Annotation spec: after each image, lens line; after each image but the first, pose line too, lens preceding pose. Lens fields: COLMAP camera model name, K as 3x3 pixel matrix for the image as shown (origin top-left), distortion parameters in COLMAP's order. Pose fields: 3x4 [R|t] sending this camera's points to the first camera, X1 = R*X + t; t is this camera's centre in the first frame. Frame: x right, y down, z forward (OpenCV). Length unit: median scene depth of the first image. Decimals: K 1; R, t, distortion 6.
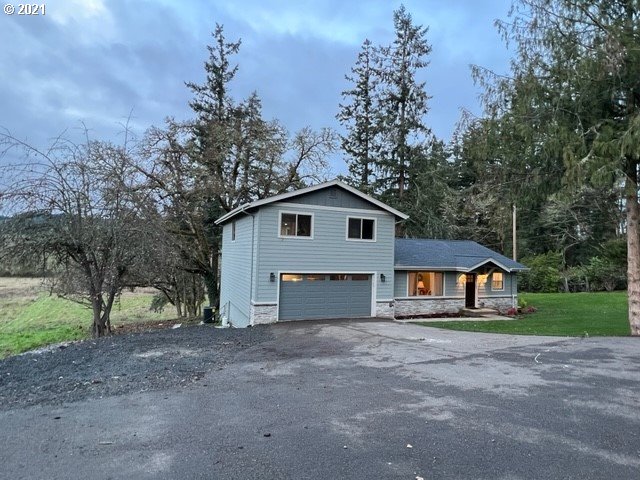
lens RADIAL K [[485.2, 0, 320.0], [0, 485.2, 240.0], [0, 0, 1]] dist [0.015614, -0.003483]
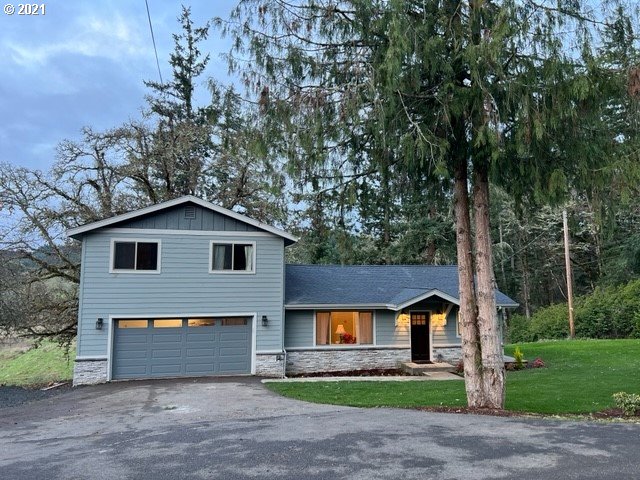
lens RADIAL K [[640.1, 0, 320.0], [0, 640.1, 222.3], [0, 0, 1]] dist [0.083278, -0.011247]
pose [[0.972794, -0.048531, -0.226532, 0.403749], [0.032944, 0.996854, -0.072089, 0.000083], [0.229318, 0.062665, 0.971332, 0.044559]]
